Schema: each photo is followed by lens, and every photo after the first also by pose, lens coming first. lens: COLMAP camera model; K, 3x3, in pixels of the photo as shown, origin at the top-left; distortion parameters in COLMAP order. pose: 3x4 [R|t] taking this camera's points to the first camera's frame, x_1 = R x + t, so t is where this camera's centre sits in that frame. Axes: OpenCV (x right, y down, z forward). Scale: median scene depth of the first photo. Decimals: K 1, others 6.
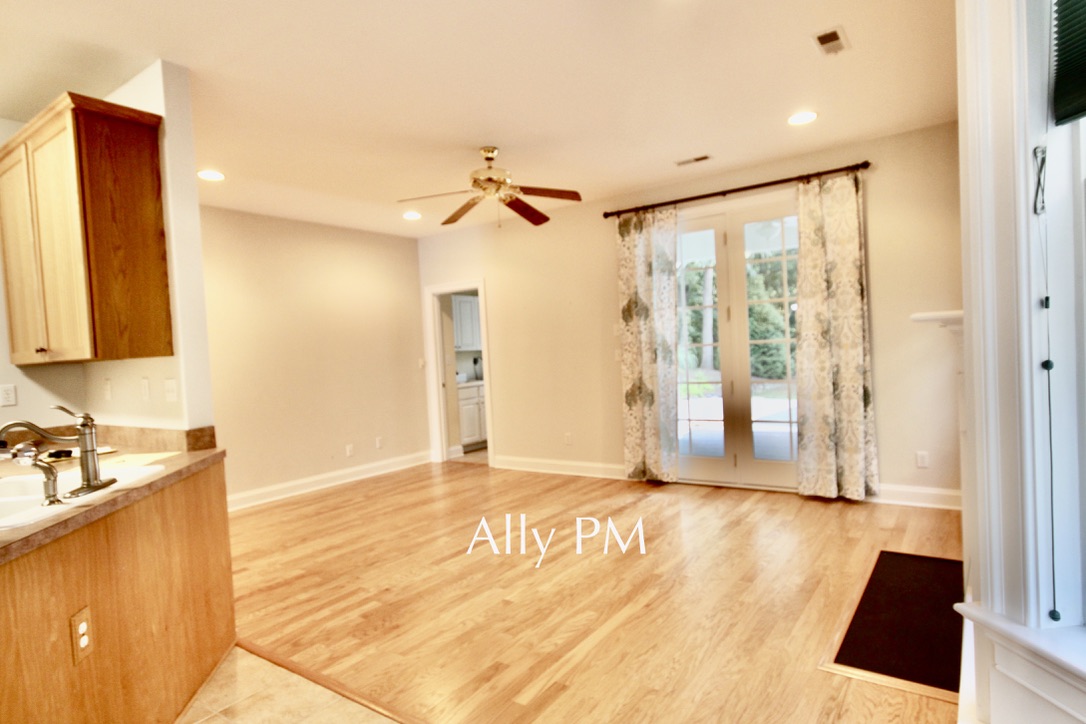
lens RADIAL K [[595.7, 0, 566.7], [0, 595.7, 369.8], [0, 0, 1]] dist [-0.000108, 0.000068]
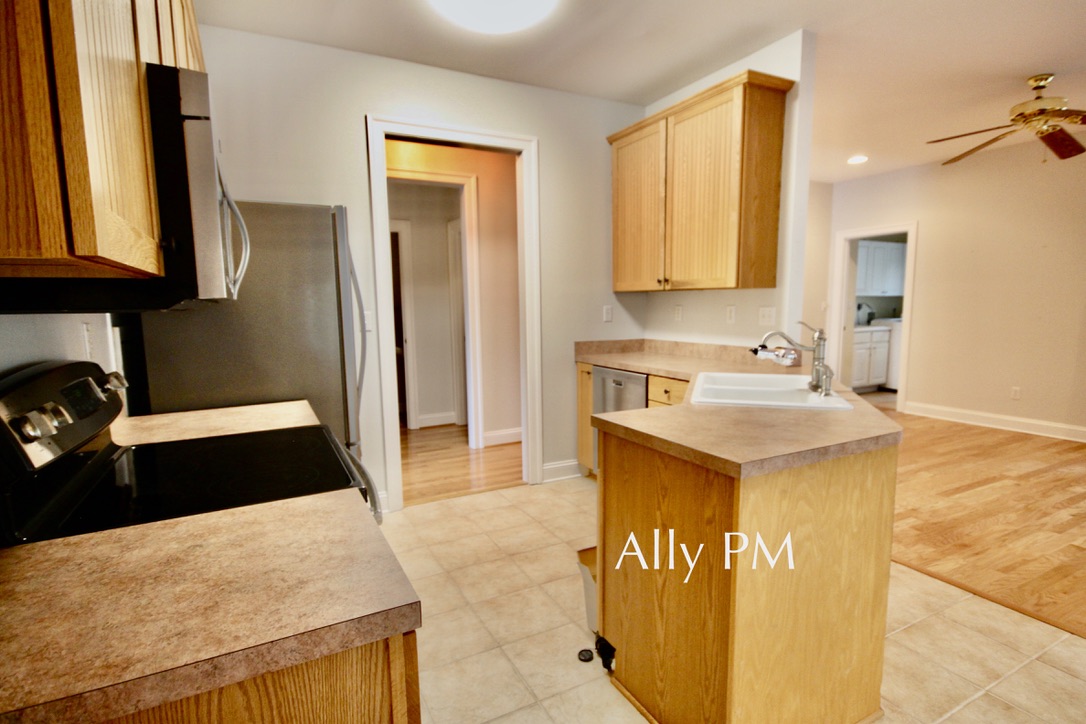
lens RADIAL K [[552.3, 0, 546.4], [0, 552.3, 369.2], [0, 0, 1]] dist [0.002320, -0.000513]
pose [[0.889155, 0.096690, -0.447274, -0.447489], [-0.052041, 0.992447, 0.111090, 0.032613], [0.454636, -0.075499, 0.887471, -0.180534]]
